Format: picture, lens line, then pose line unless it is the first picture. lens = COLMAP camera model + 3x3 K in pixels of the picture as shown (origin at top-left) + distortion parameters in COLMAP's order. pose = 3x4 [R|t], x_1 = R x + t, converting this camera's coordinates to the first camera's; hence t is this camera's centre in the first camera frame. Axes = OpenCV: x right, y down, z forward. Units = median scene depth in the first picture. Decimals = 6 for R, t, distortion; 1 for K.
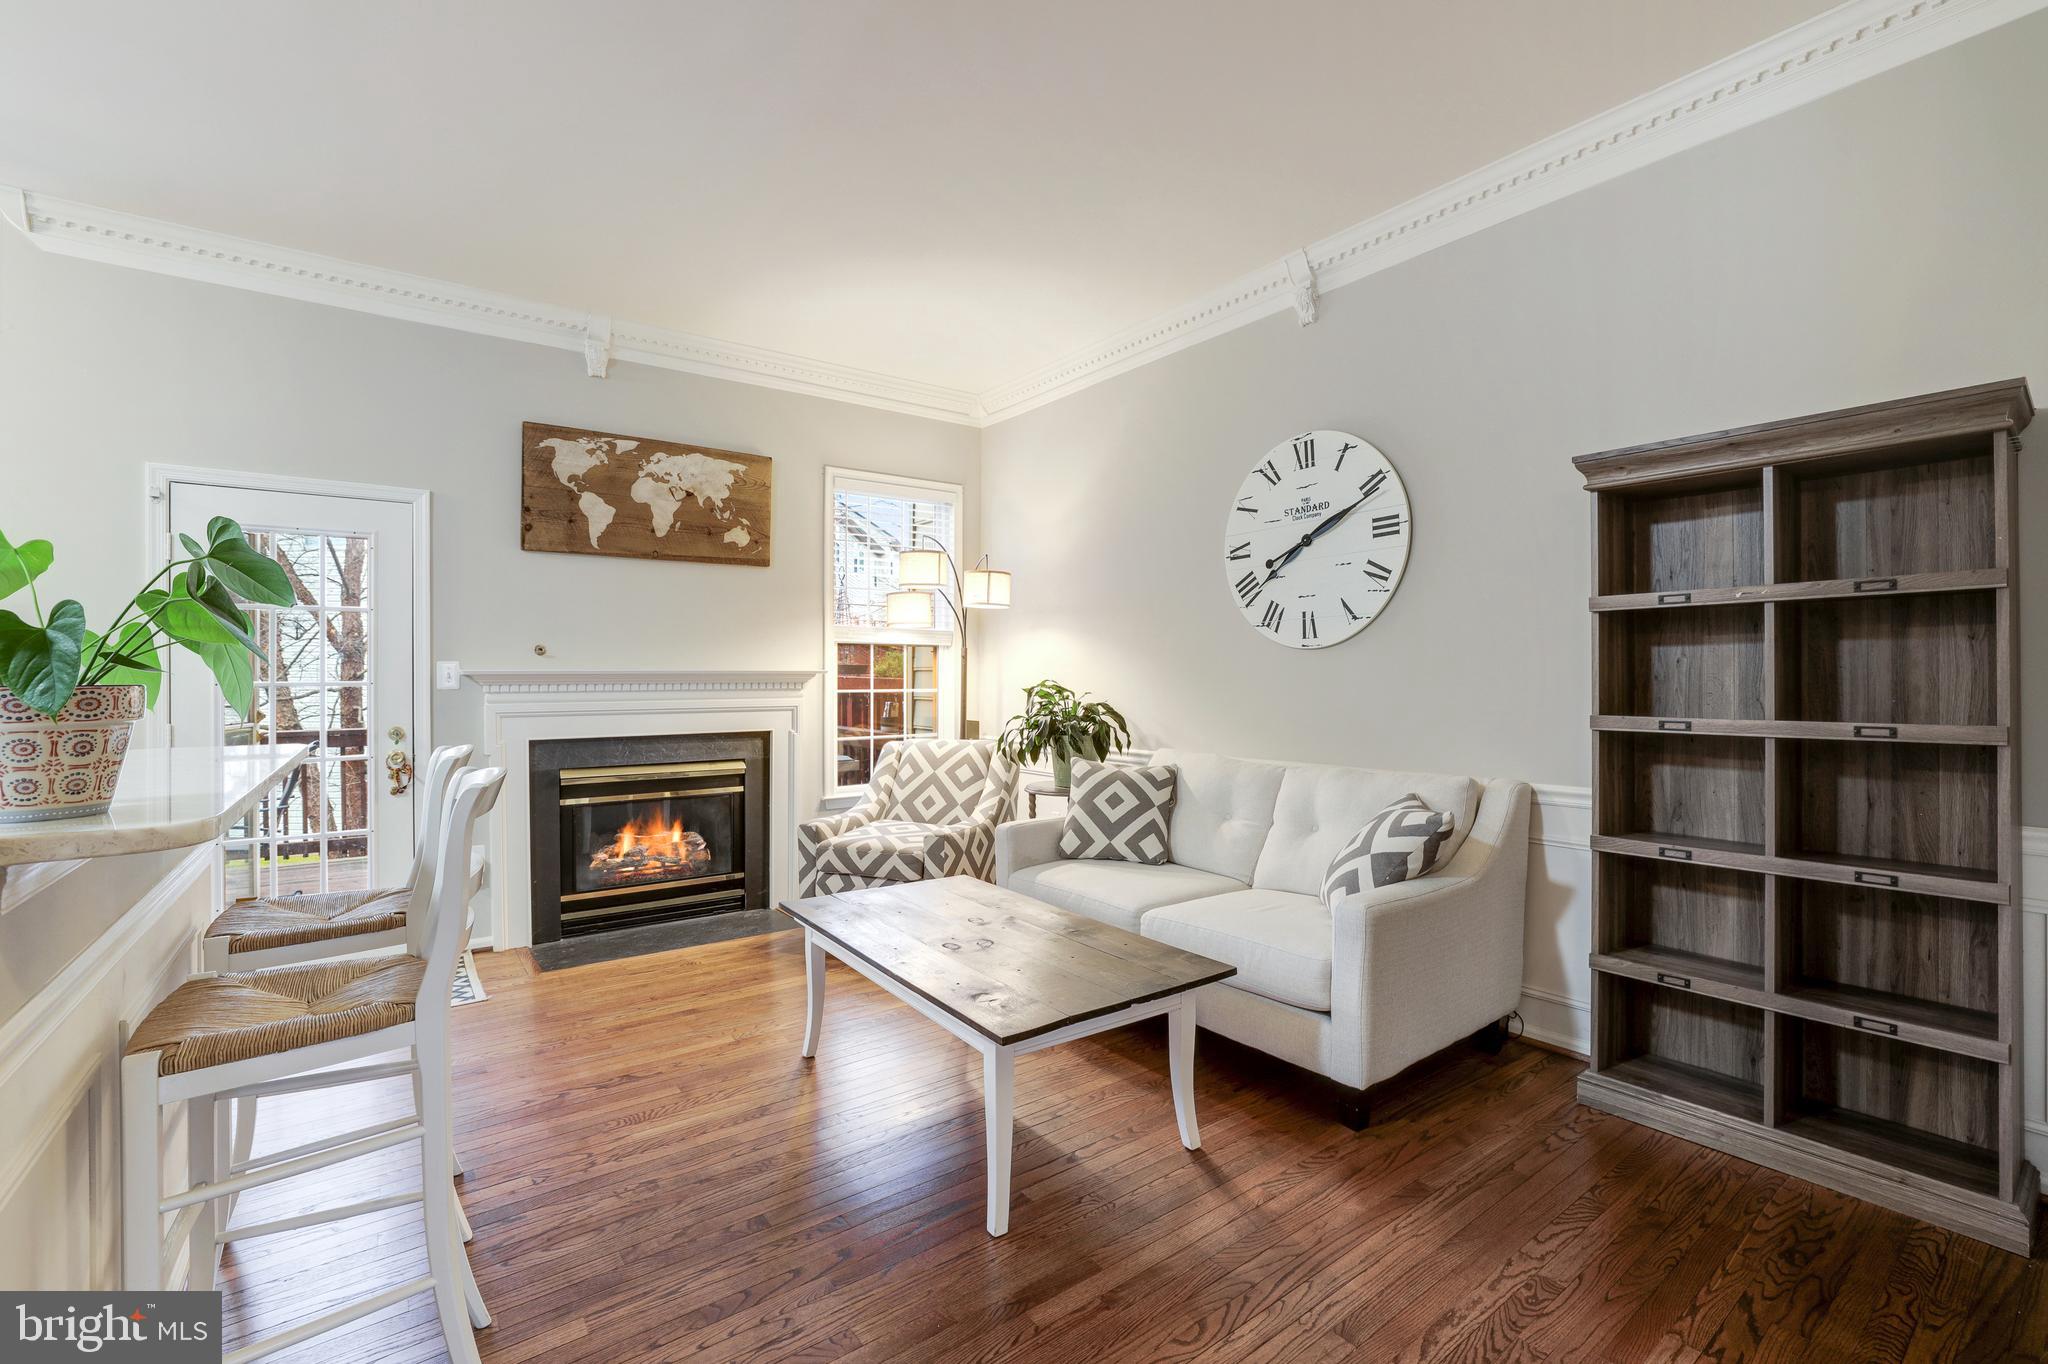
lens RADIAL K [[888.1, 0, 1006.3], [0, 888.1, 680.1], [0, 0, 1]] dist [-0.024493, 0.003097]
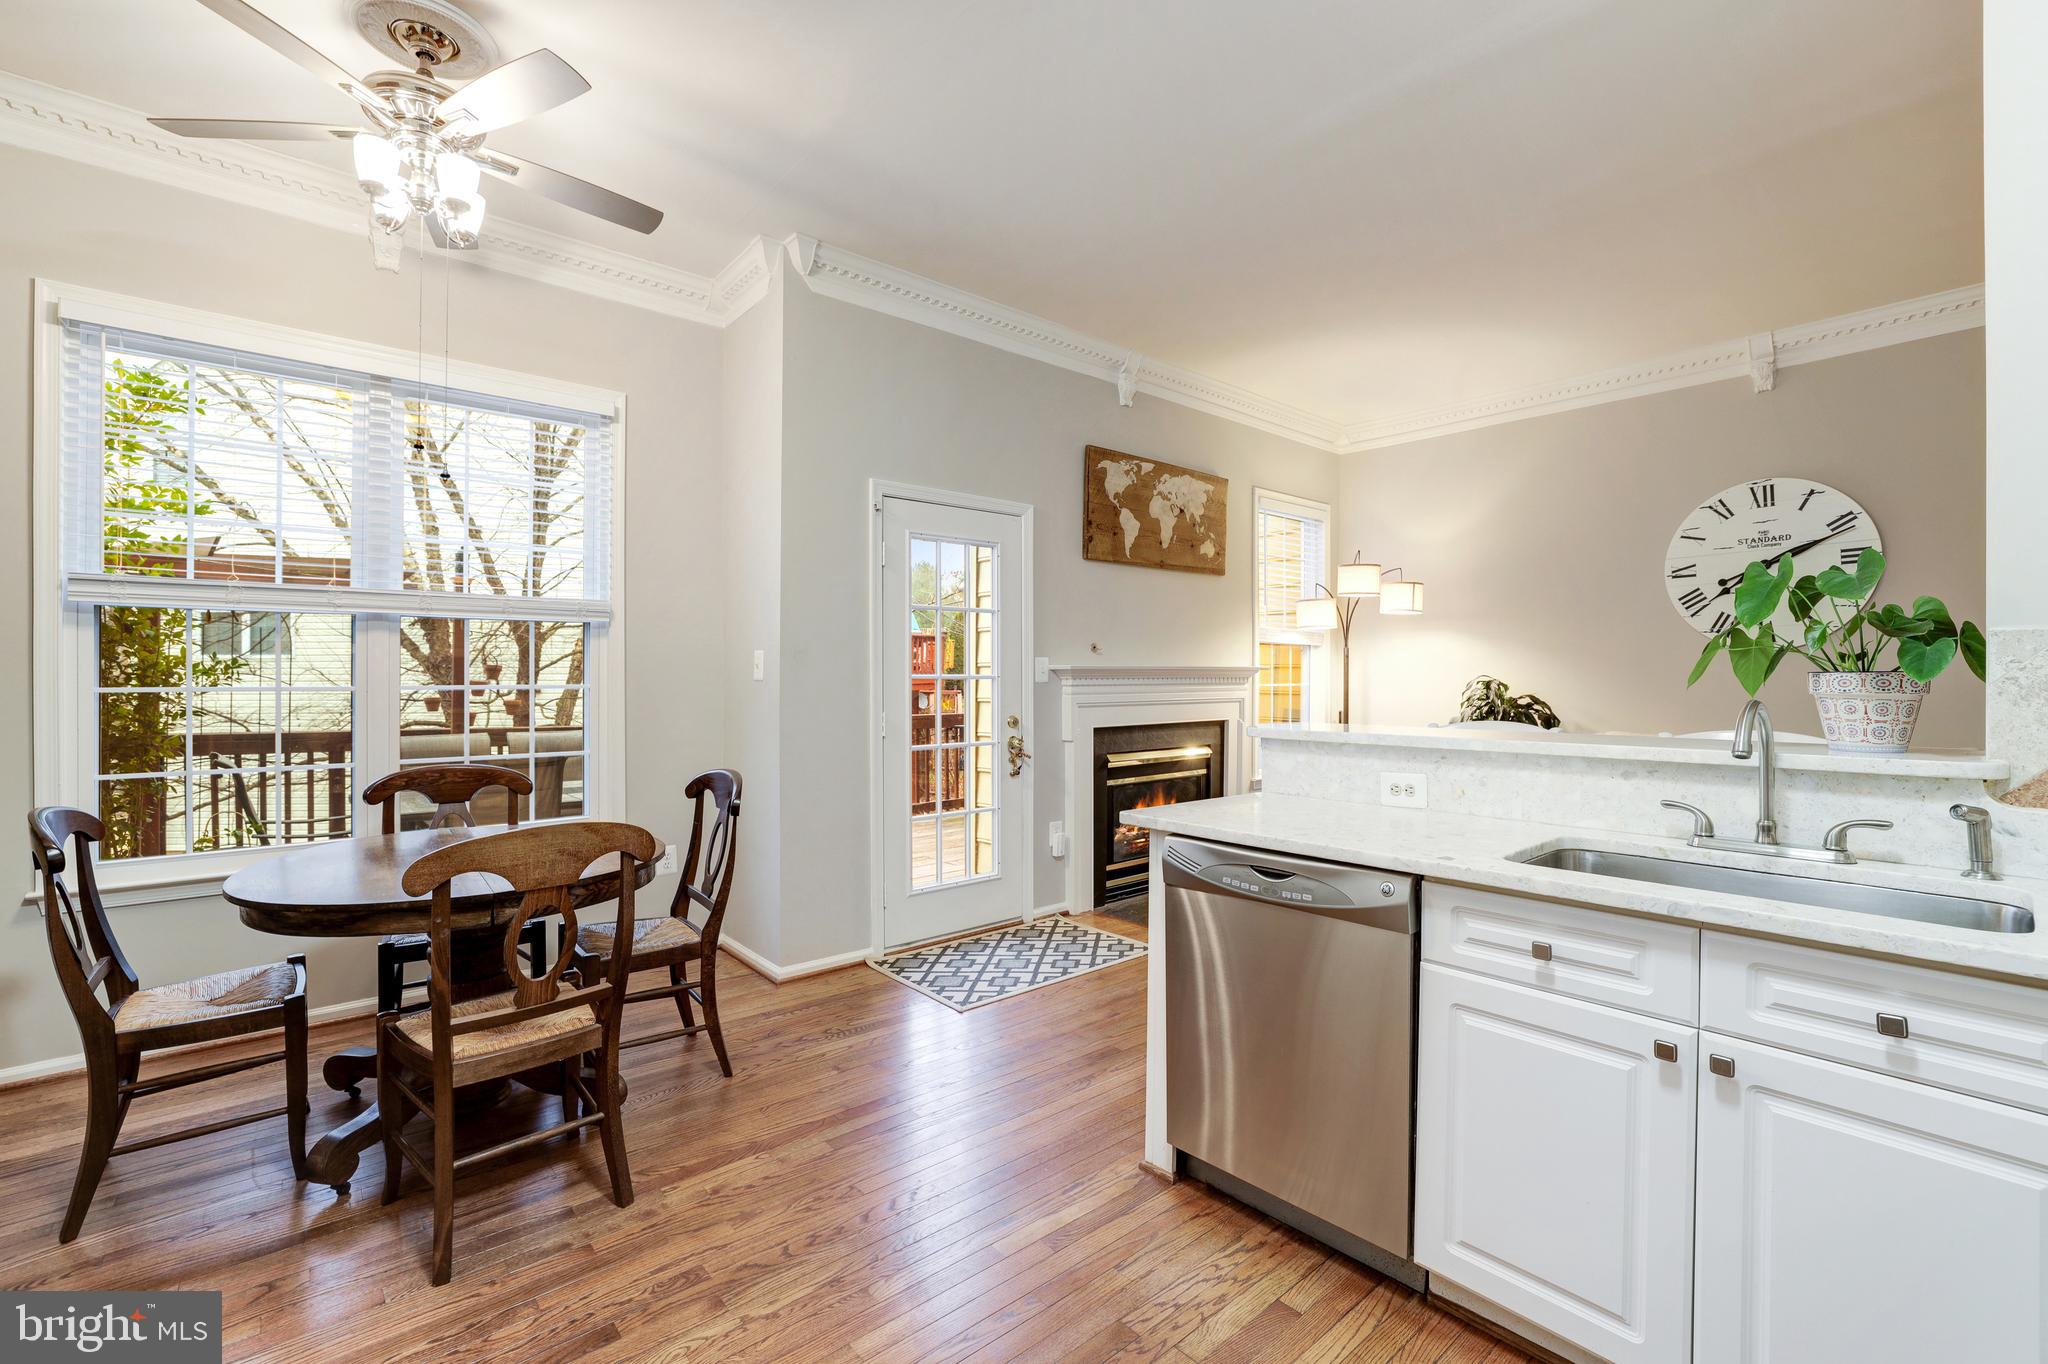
lens RADIAL K [[888.1, 0, 1026.7], [0, 888.1, 680.5], [0, 0, 1]] dist [-0.024493, 0.003097]
pose [[0.995942, 0.002373, 0.089967, -0.709697], [-0.002440, 0.999997, 0.000627, 0.007275], [-0.089965, -0.000844, 0.995945, -0.122012]]
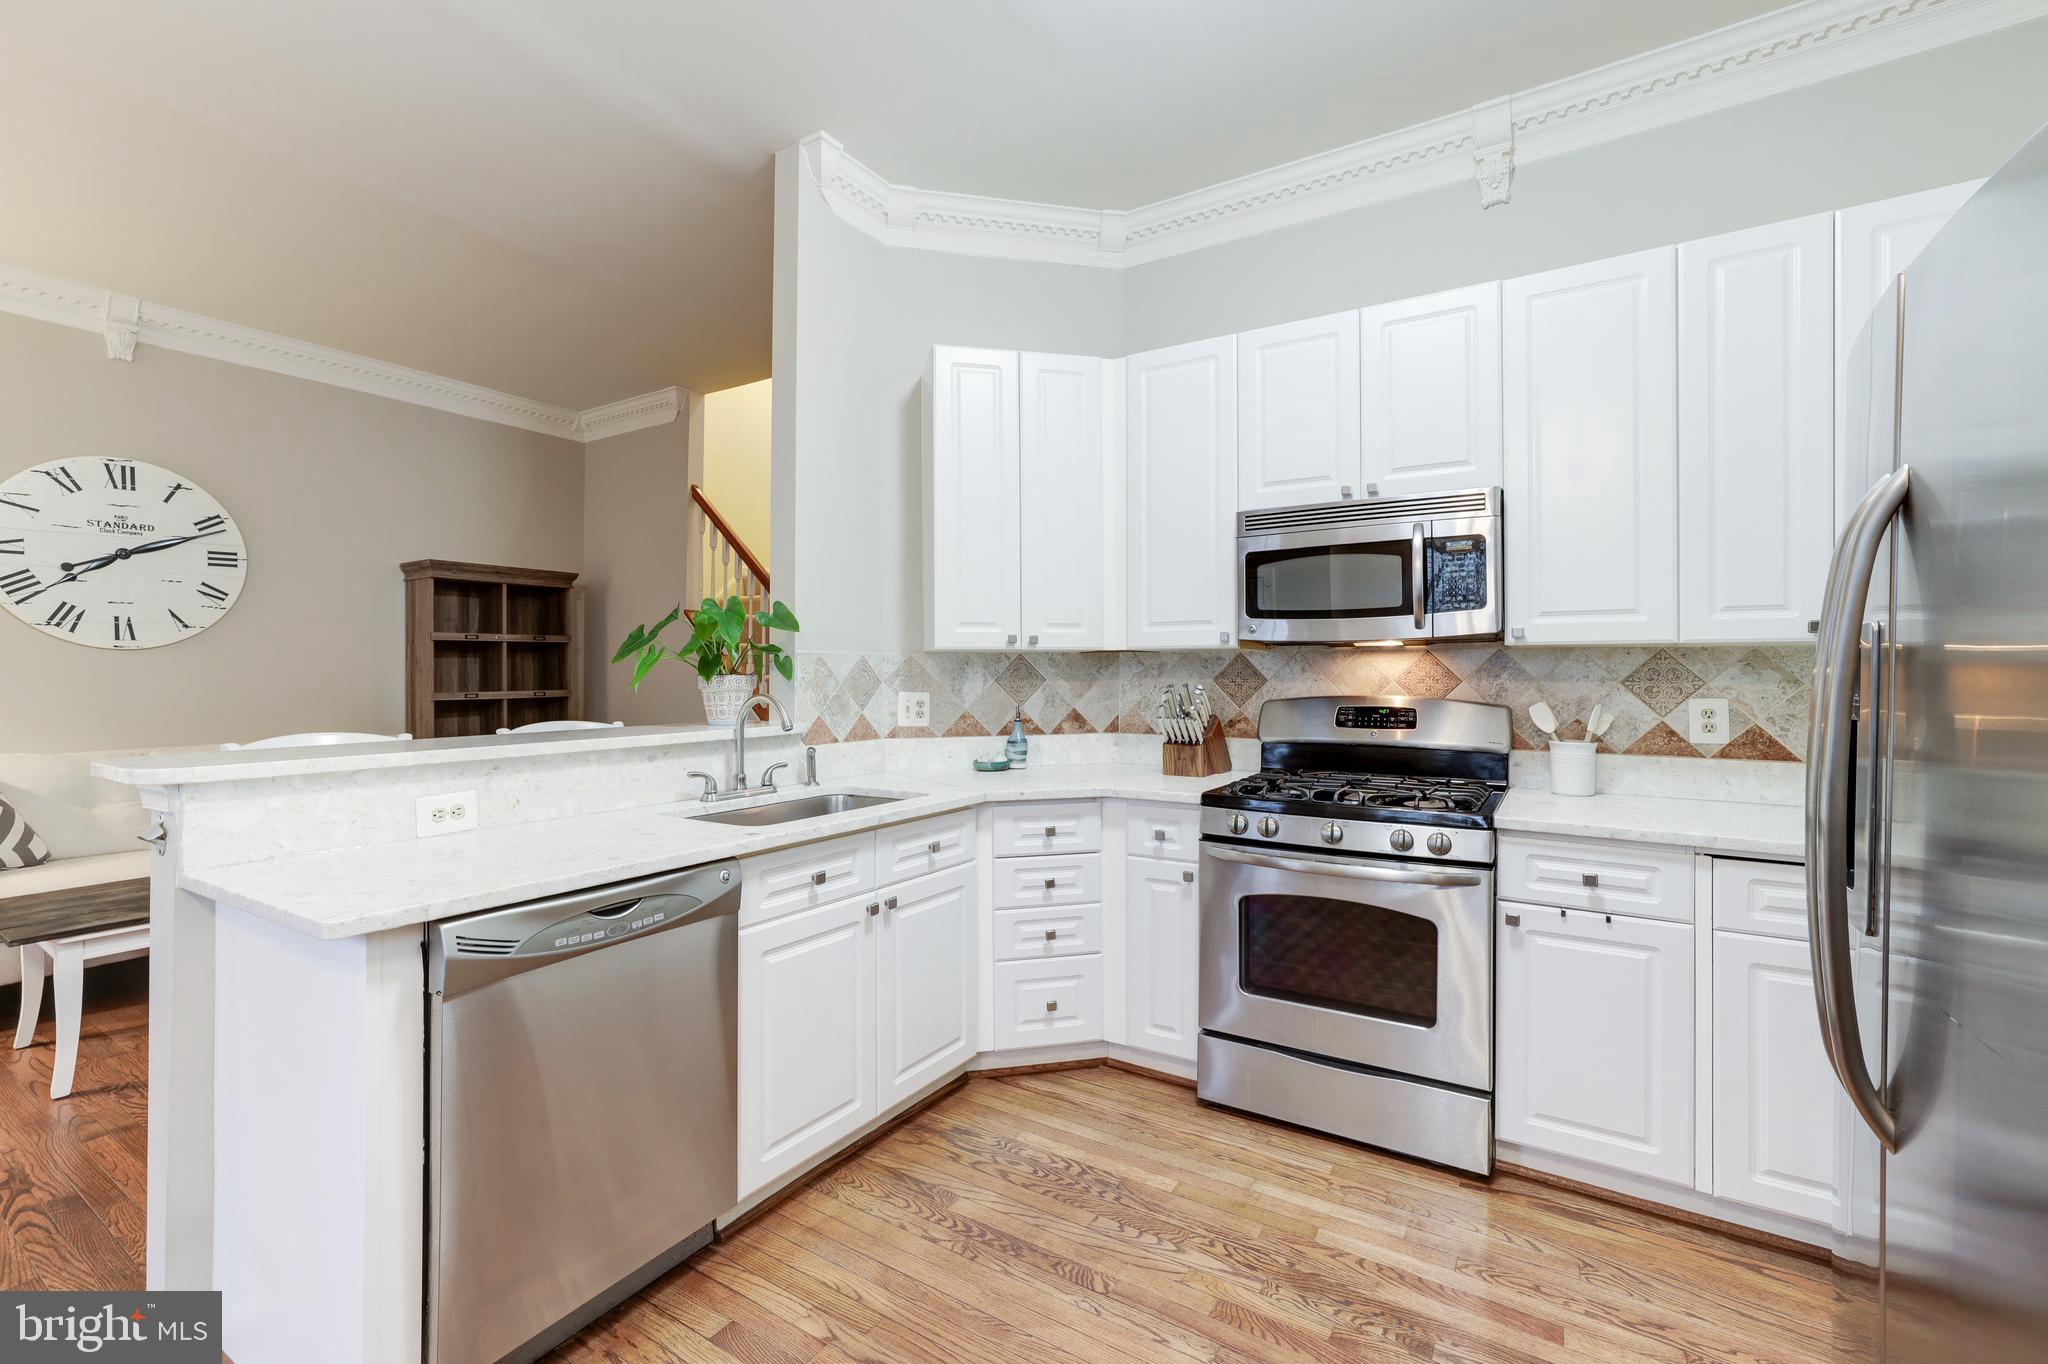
lens RADIAL K [[881.0, 0, 1035.1], [0, 881.0, 666.1], [0, 0, 1]] dist [-0.036542, 0.013065]
pose [[-0.373558, 0.009868, 0.927554, -0.969481], [0.008272, 0.999939, -0.007306, 0.003215], [-0.927570, 0.004944, -0.373616, 0.287332]]
